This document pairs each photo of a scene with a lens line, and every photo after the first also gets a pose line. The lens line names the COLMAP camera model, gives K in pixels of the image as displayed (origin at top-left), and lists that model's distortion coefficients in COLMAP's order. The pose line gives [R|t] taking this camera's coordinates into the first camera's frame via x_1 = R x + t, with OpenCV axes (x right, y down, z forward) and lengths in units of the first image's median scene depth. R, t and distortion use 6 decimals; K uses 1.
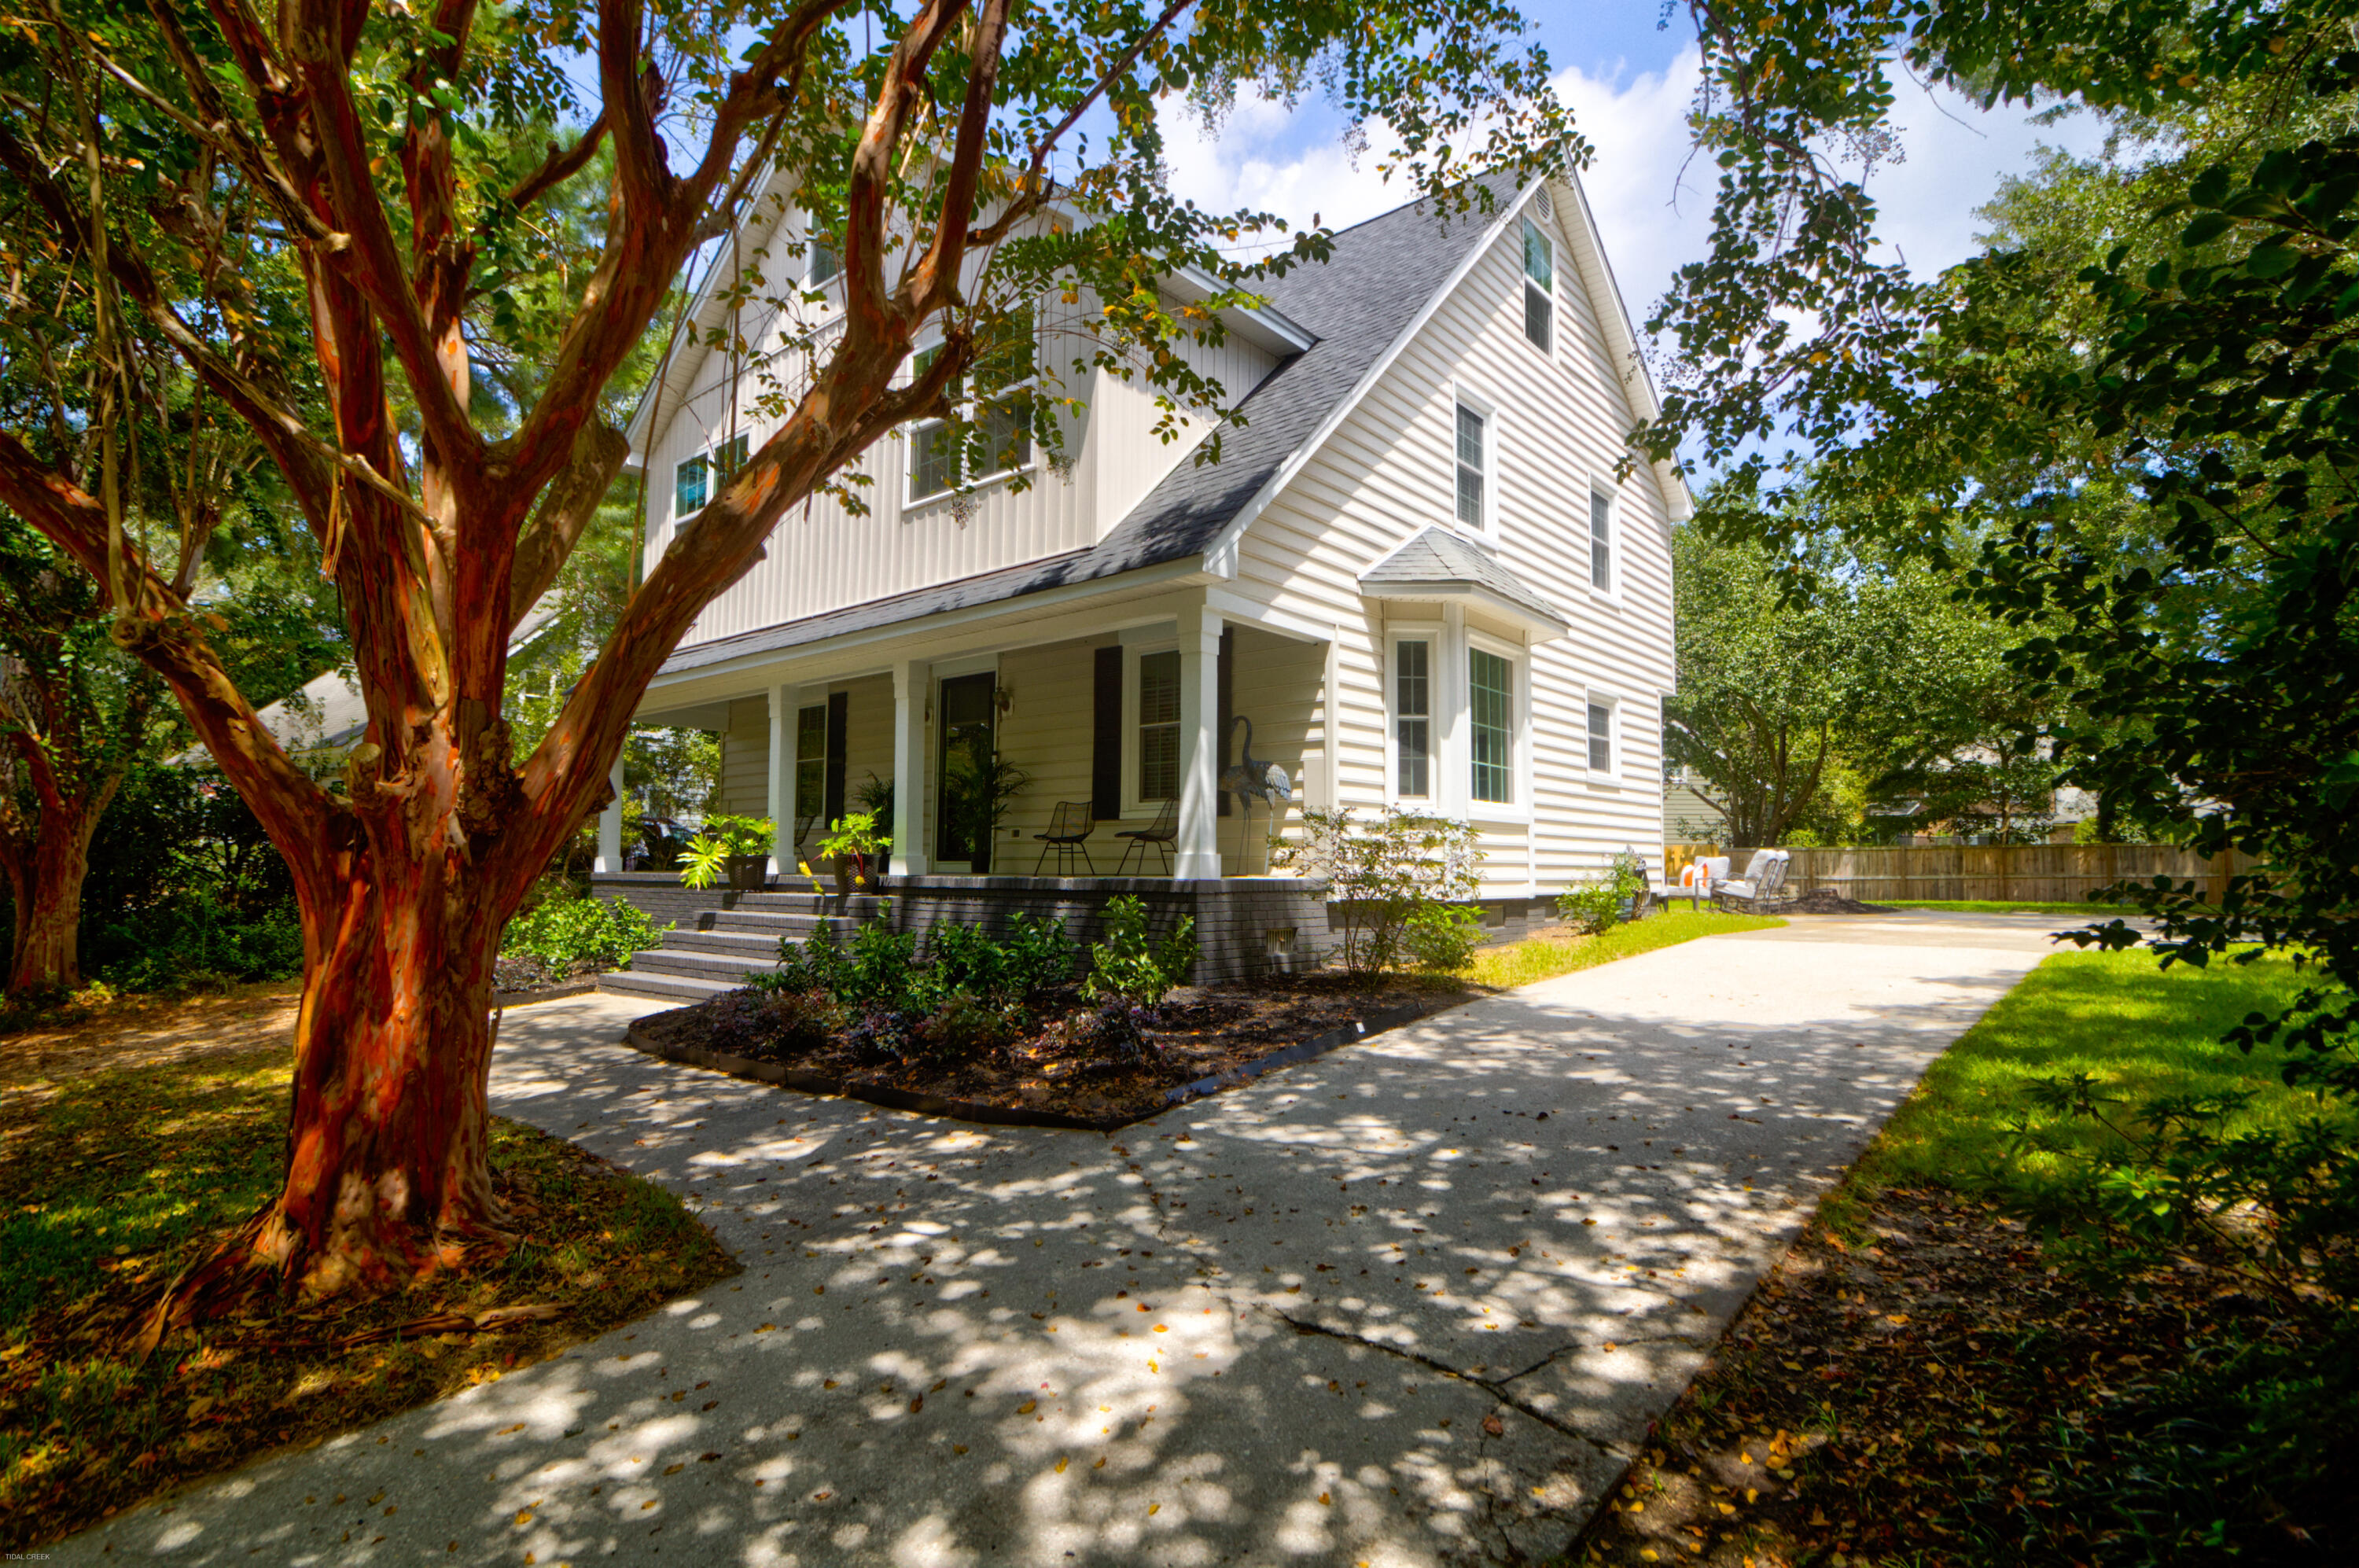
lens RADIAL K [[1160.9, 0, 1179.5], [0, 1160.9, 784.0], [0, 0, 1]] dist [-0.000069, 0.000009]
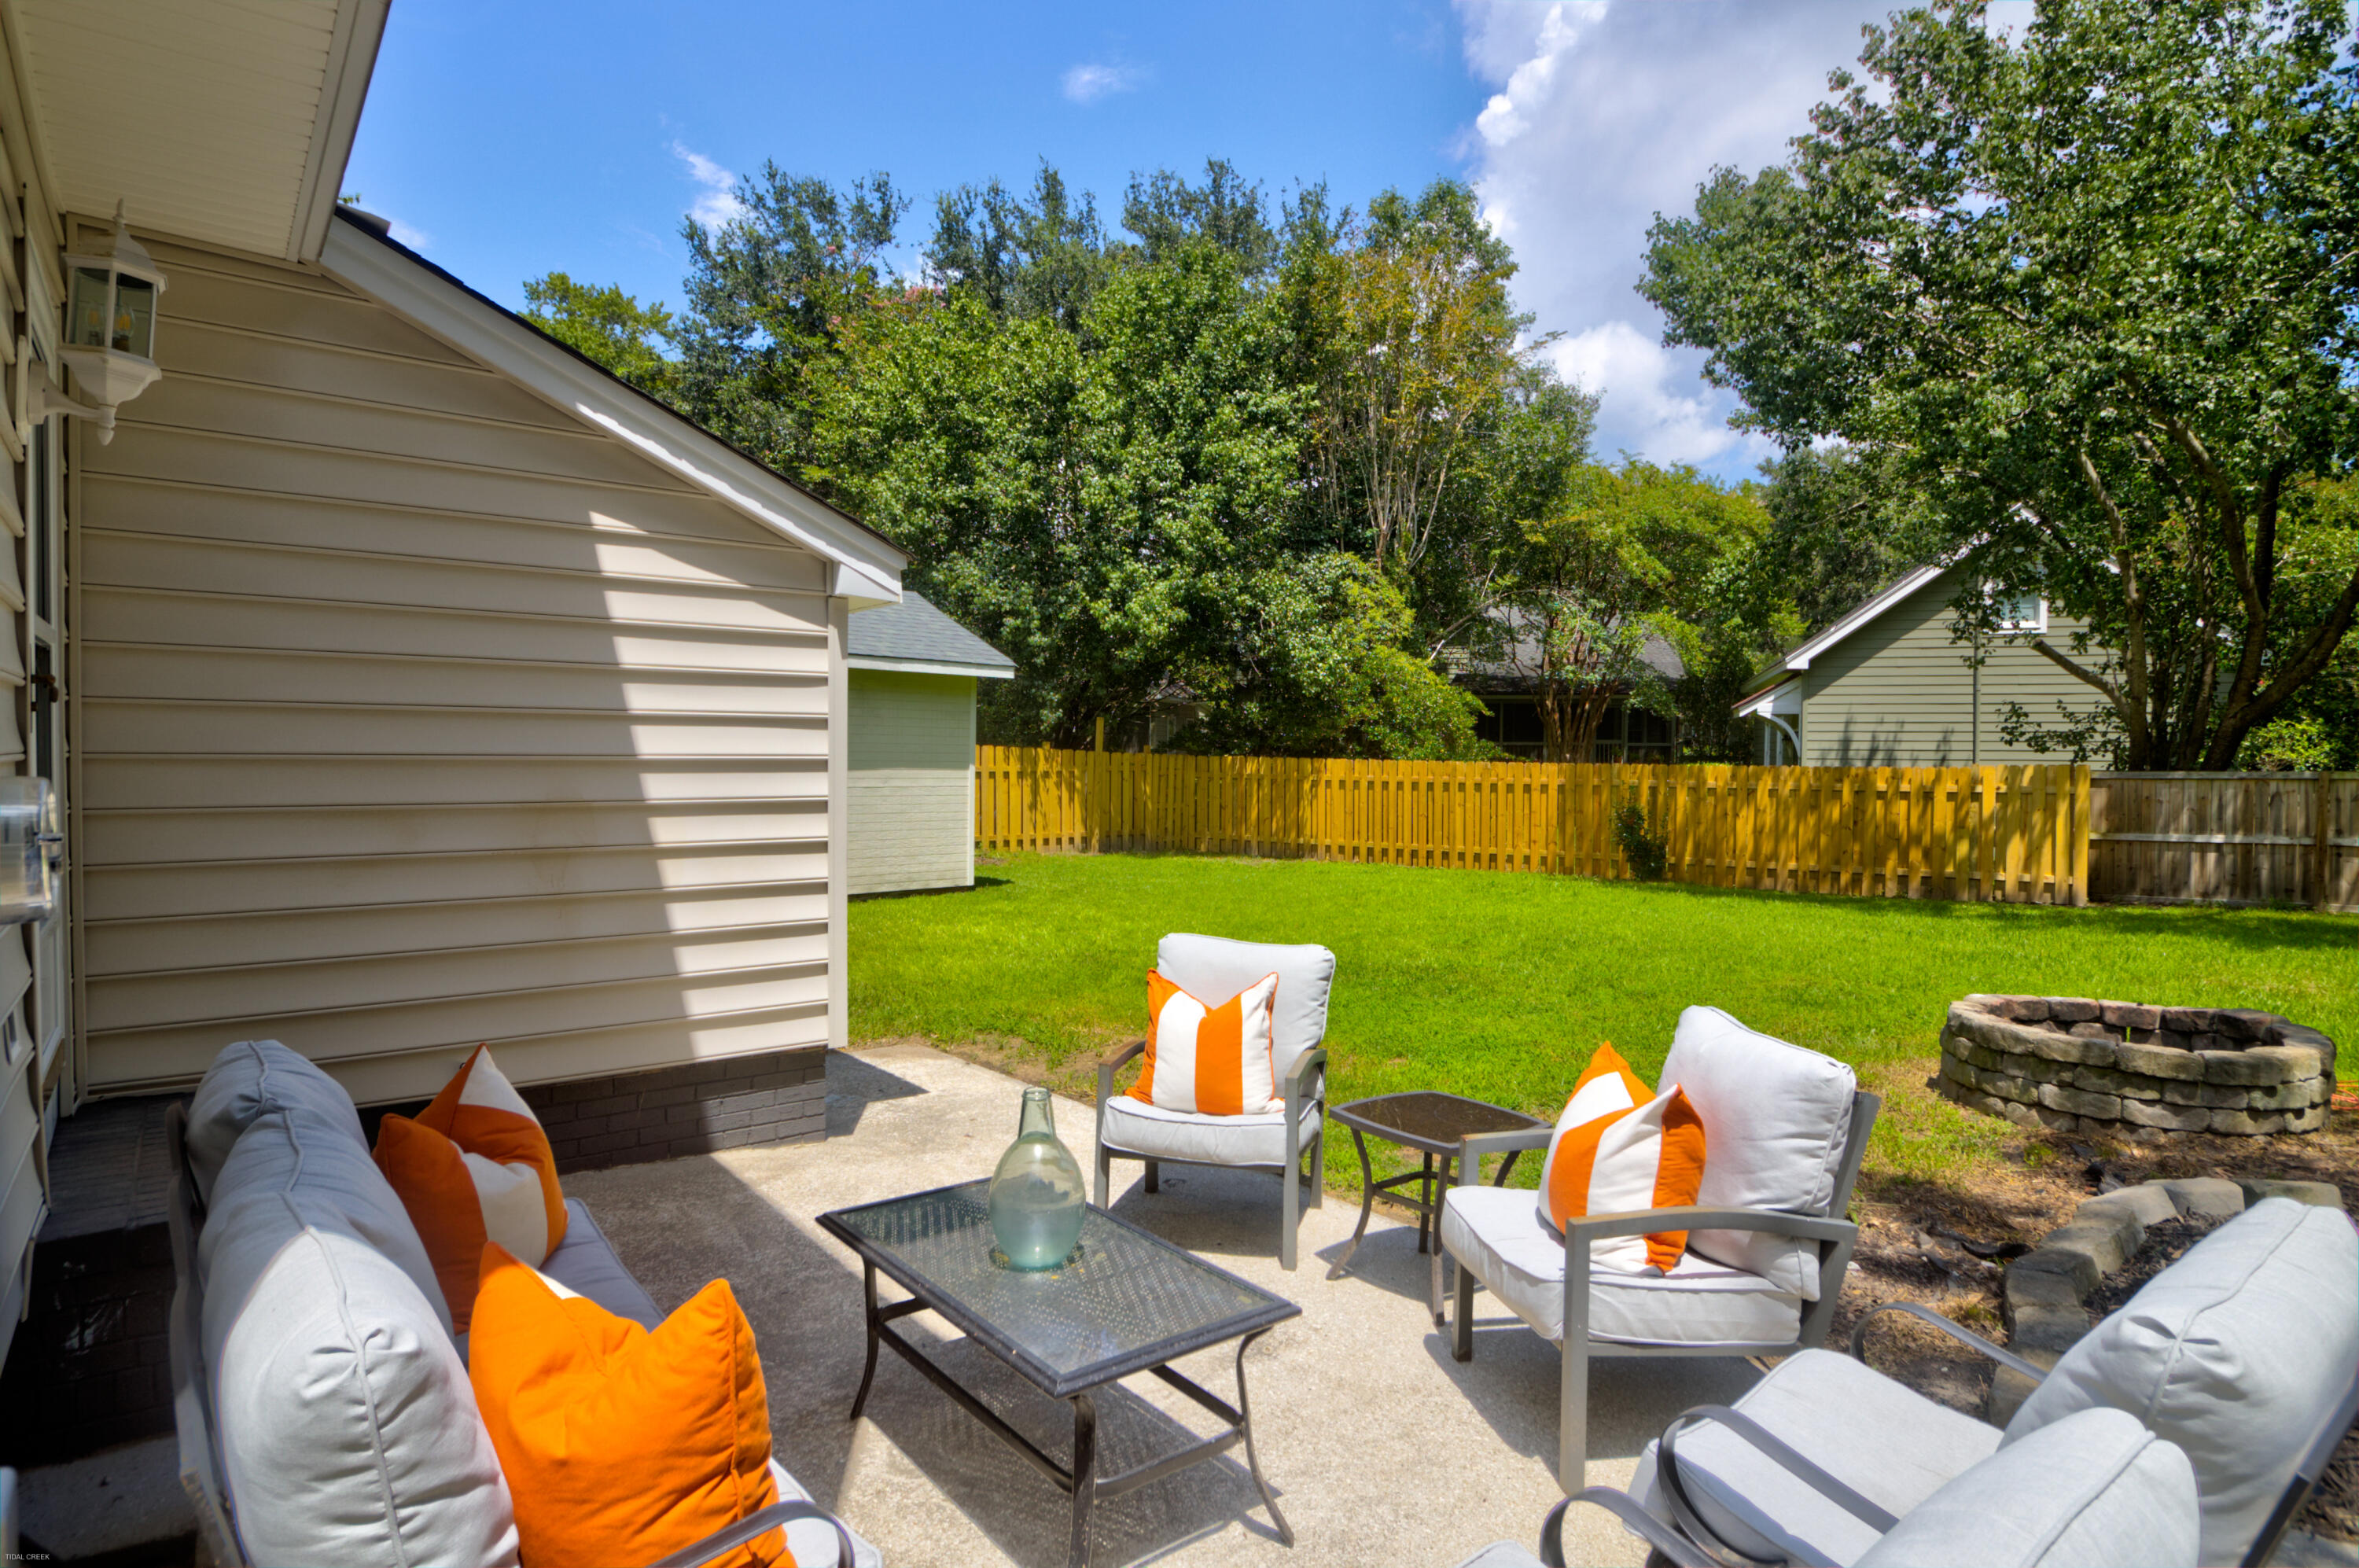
lens RADIAL K [[1294.7, 0, 1179.5], [0, 1294.7, 784.0], [0, 0, 1]] dist [0.000127, 0.000182]
pose [[0.978602, 0.002223, -0.205750, 0.207537], [0.016108, 0.996045, 0.087379, 0.009763], [0.205130, -0.088824, 0.974696, 0.408619]]
